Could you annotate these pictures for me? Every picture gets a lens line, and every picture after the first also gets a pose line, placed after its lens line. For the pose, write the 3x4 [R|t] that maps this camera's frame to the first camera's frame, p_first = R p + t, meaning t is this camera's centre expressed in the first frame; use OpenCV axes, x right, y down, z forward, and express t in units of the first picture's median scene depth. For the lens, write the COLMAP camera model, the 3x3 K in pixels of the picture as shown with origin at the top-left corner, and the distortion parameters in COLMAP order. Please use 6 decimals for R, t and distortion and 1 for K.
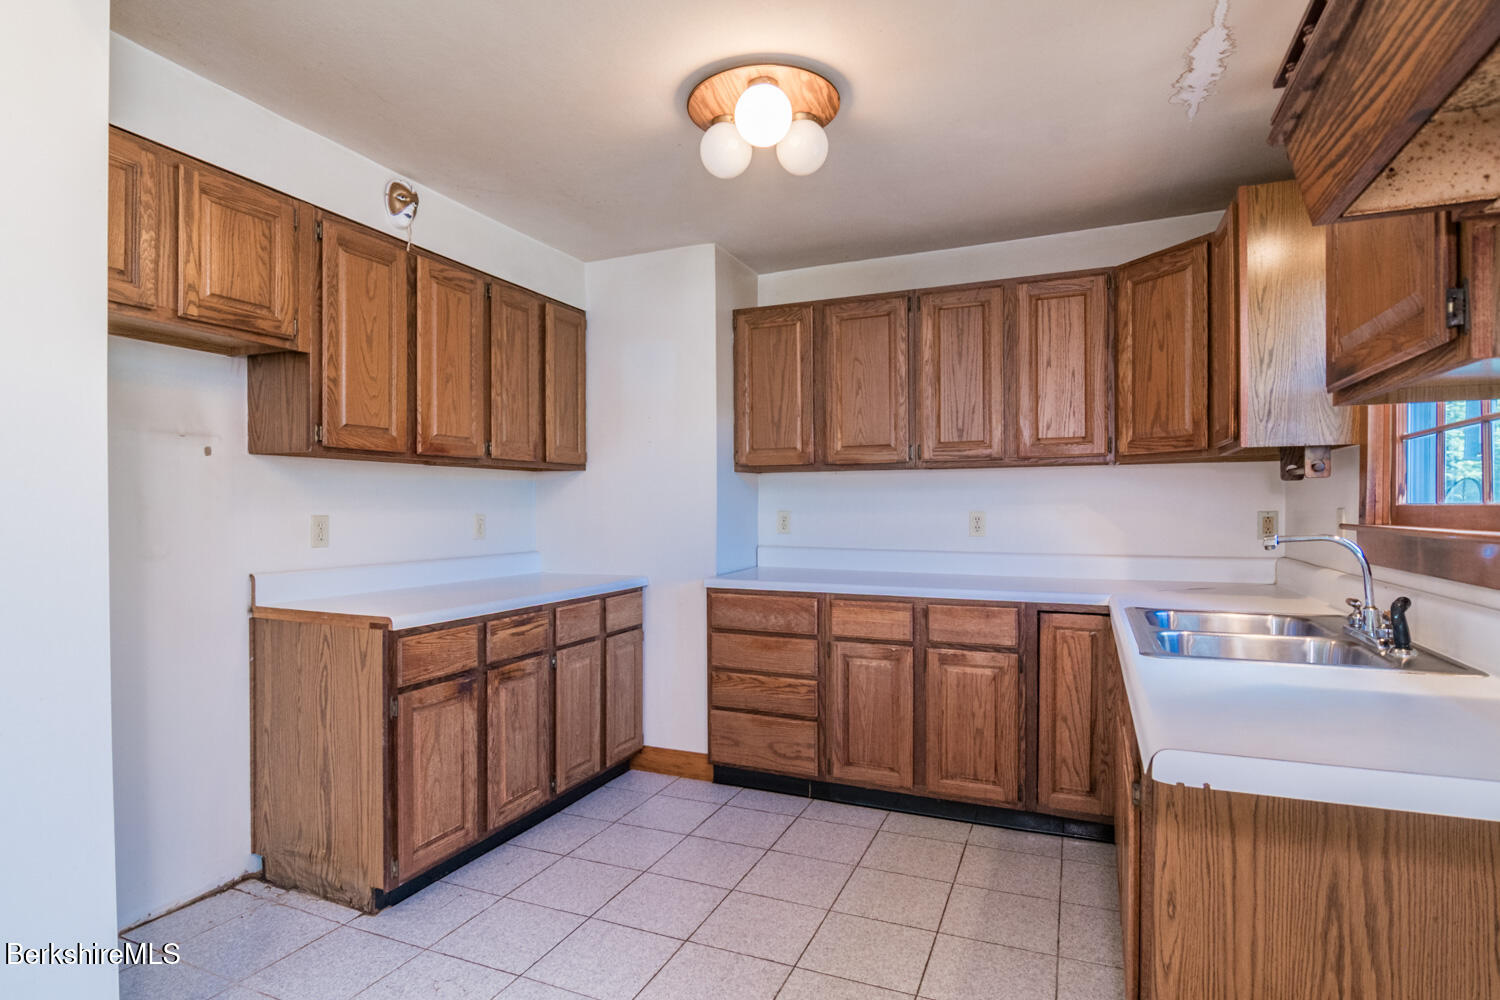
lens RADIAL K [[757.3, 0, 754.8], [0, 757.3, 509.7], [0, 0, 1]] dist [-0.005279, -0.000699]
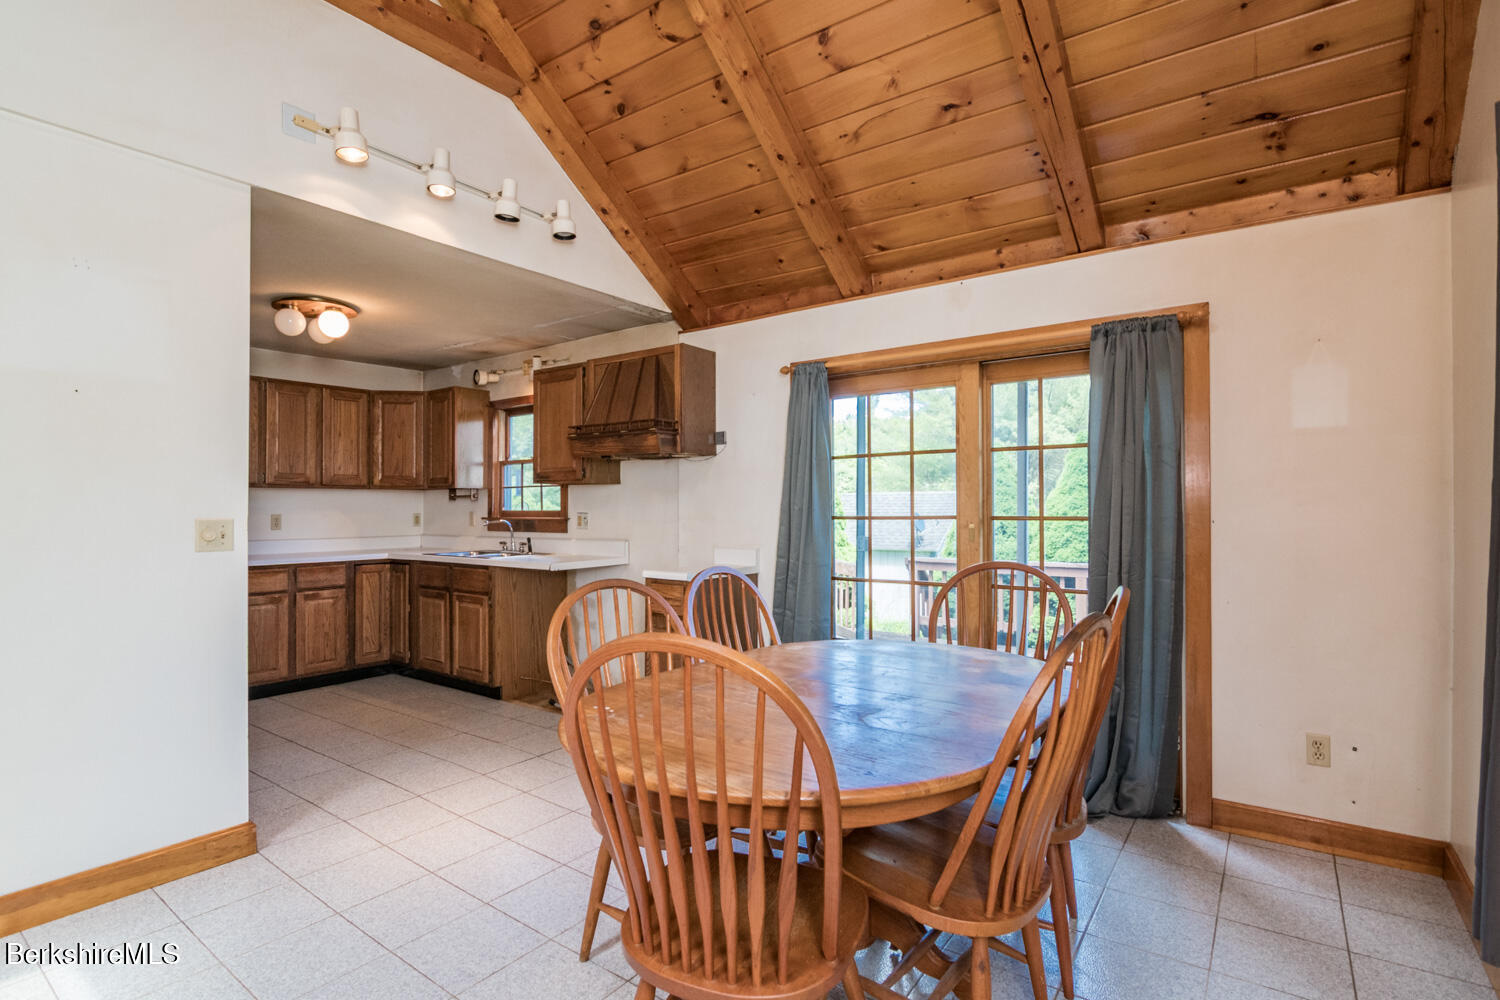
lens RADIAL K [[722.5, 0, 752.2], [0, 722.5, 503.4], [0, 0, 1]] dist [-0.011001, -0.002547]
pose [[0.215096, 0.000838, 0.976593, -1.188143], [0.001564, 0.999998, -0.001203, -0.021095], [-0.976592, 0.001786, 0.215094, -0.392518]]
